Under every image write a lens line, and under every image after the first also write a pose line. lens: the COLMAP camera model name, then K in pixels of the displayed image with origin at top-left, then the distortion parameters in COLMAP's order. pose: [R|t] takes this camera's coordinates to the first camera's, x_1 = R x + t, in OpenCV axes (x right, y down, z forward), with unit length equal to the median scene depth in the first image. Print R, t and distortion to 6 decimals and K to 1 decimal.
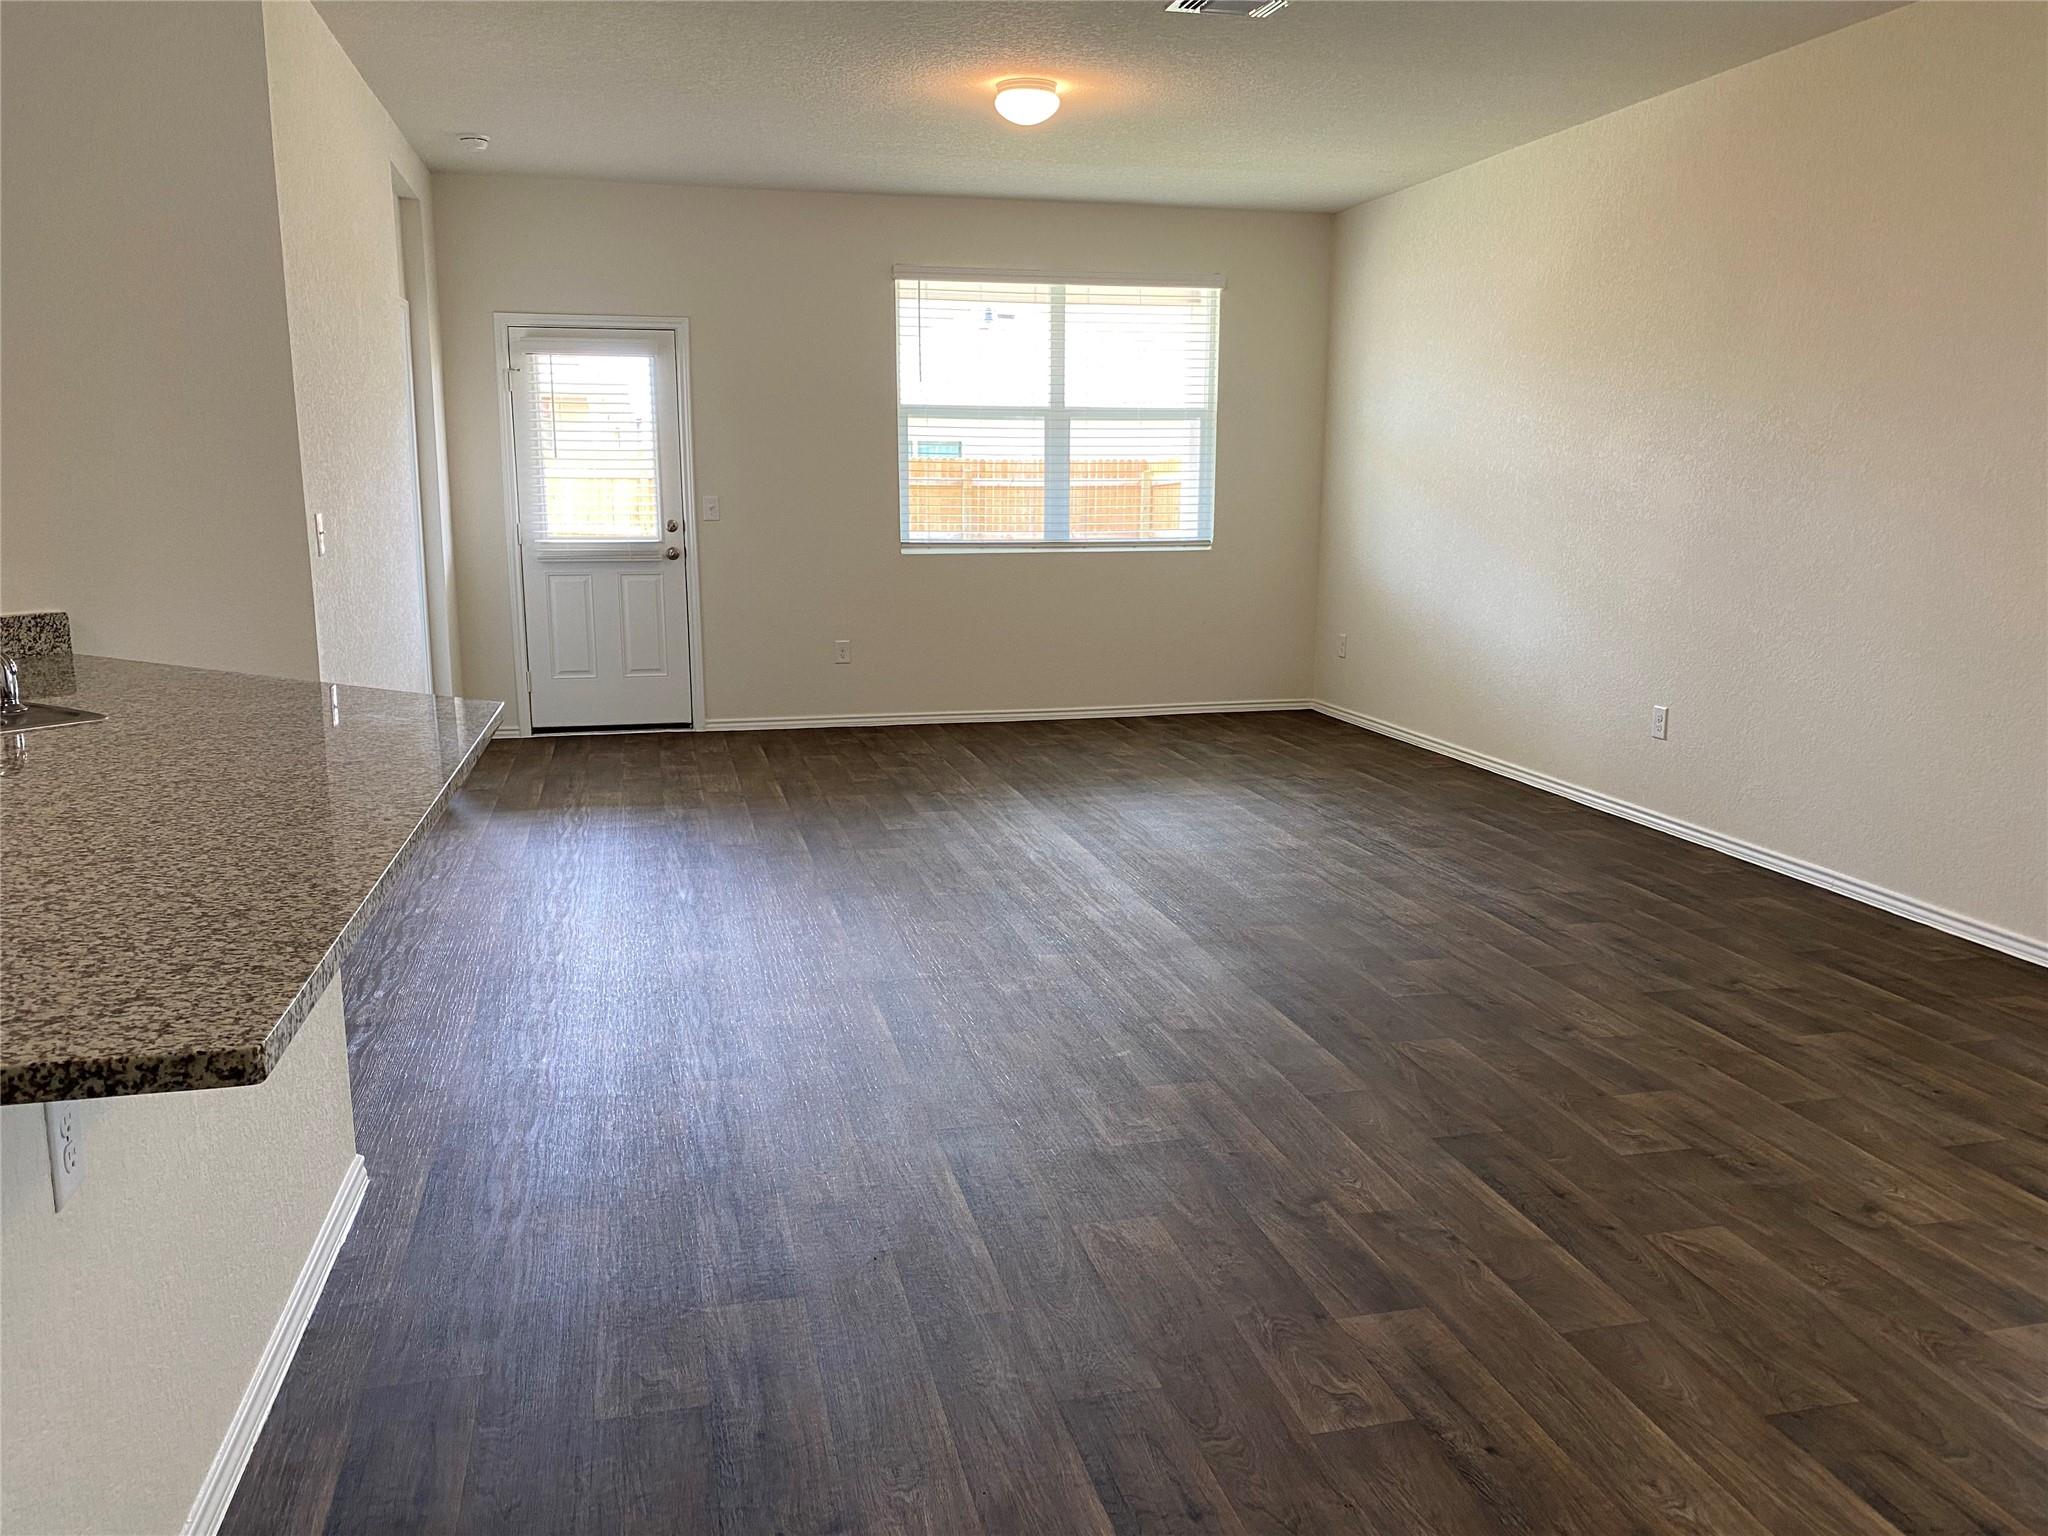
lens RADIAL K [[1574.1, 0, 1018.6], [0, 1574.1, 771.9], [0, 0, 1]] dist [0.040628, -0.039922]
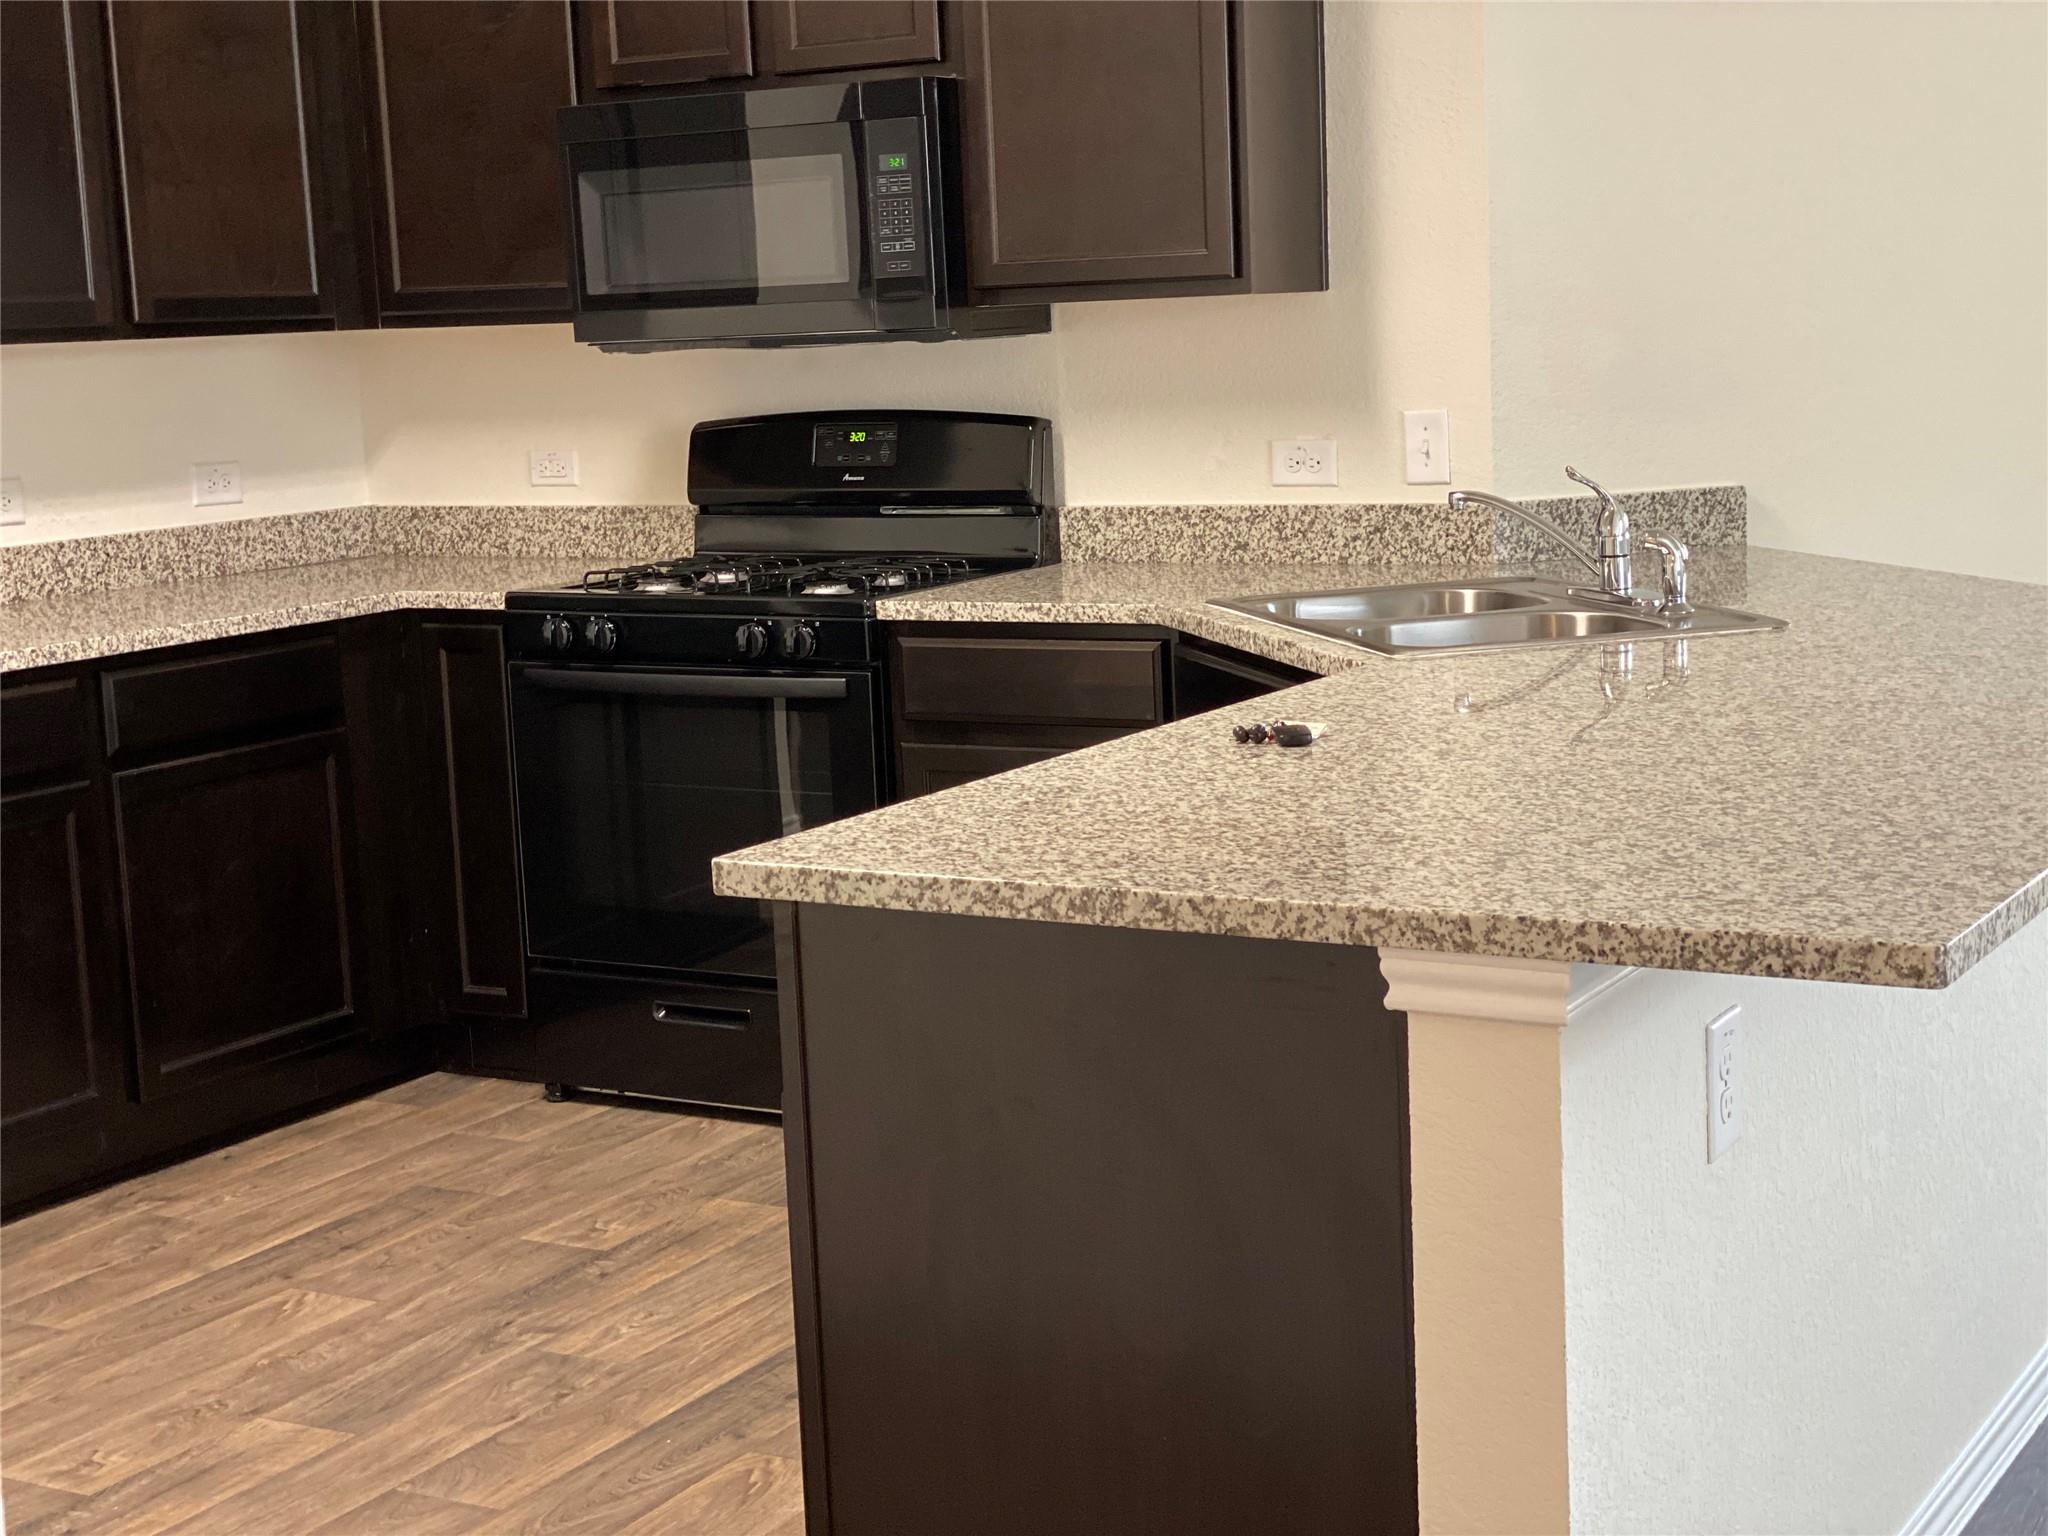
lens RADIAL K [[3100.2, 0, 1028.7], [0, 3100.2, 712.6], [0, 0, 1]] dist [0.167847, 0.000000]
pose [[0.730594, 0.059969, -0.680173, 0.258400], [-0.085299, 0.996348, -0.003777, 0.070585], [0.677463, 0.060778, 0.733041, -0.494031]]
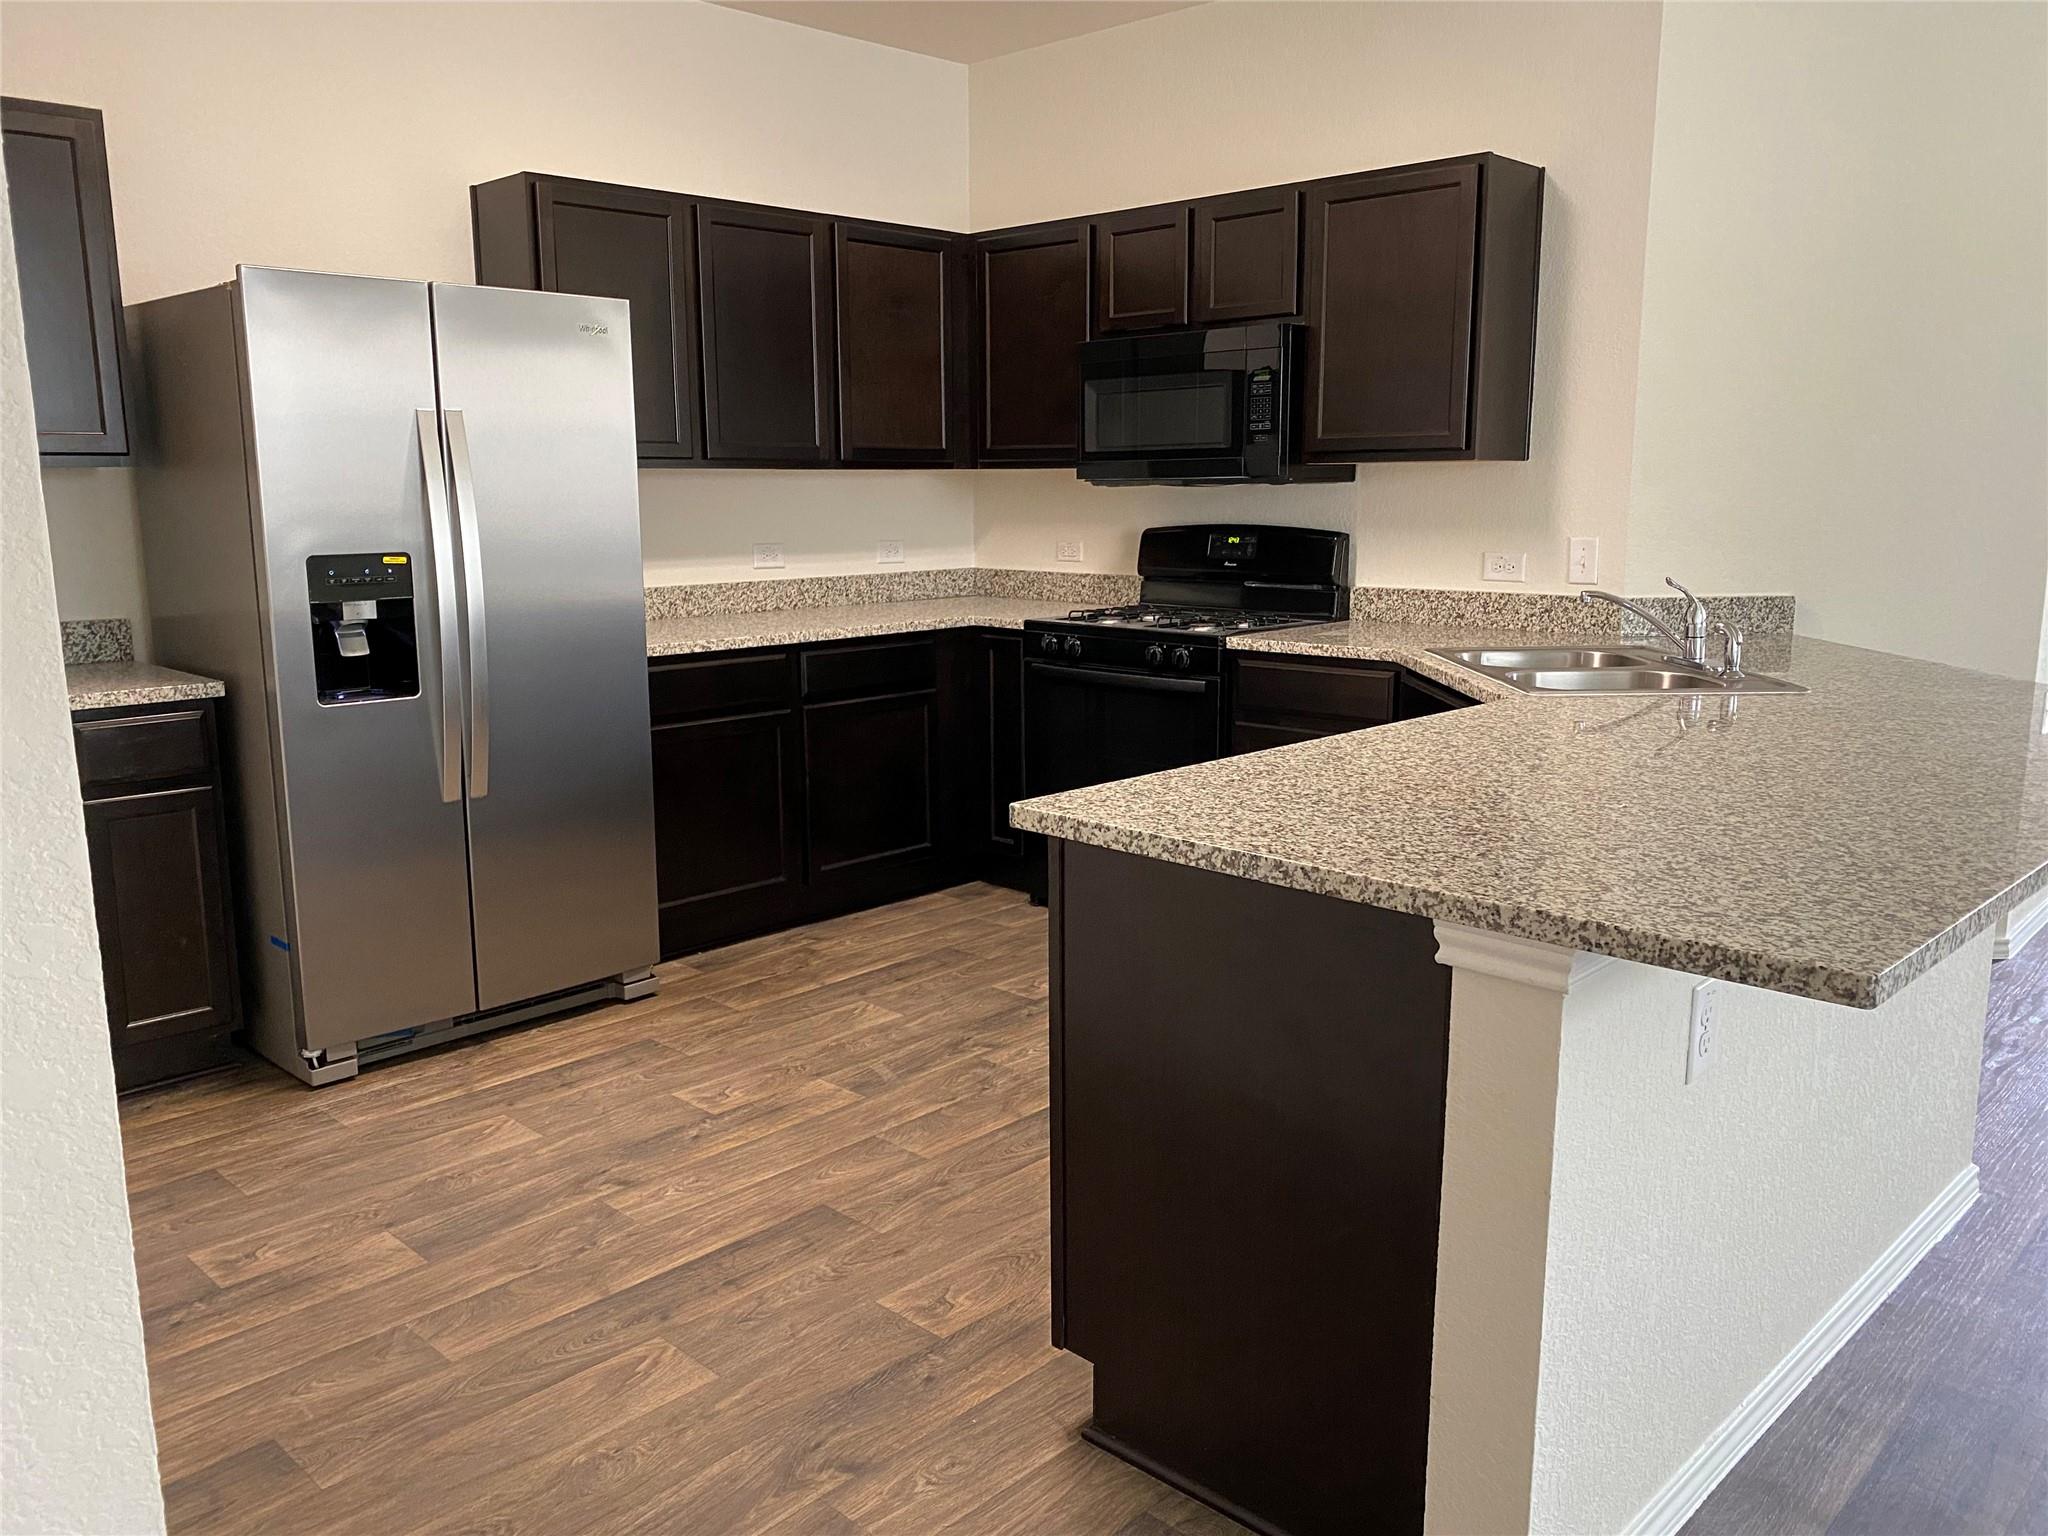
lens RADIAL K [[1574.1, 0, 1008.0], [0, 1574.1, 762.1], [0, 0, 1]] dist [0.040628, -0.039922]
pose [[0.538753, 0.145784, -0.829755, 0.071458], [-0.150358, 0.985740, 0.075564, 0.024829], [0.828938, 0.084050, 0.552990, -0.097481]]
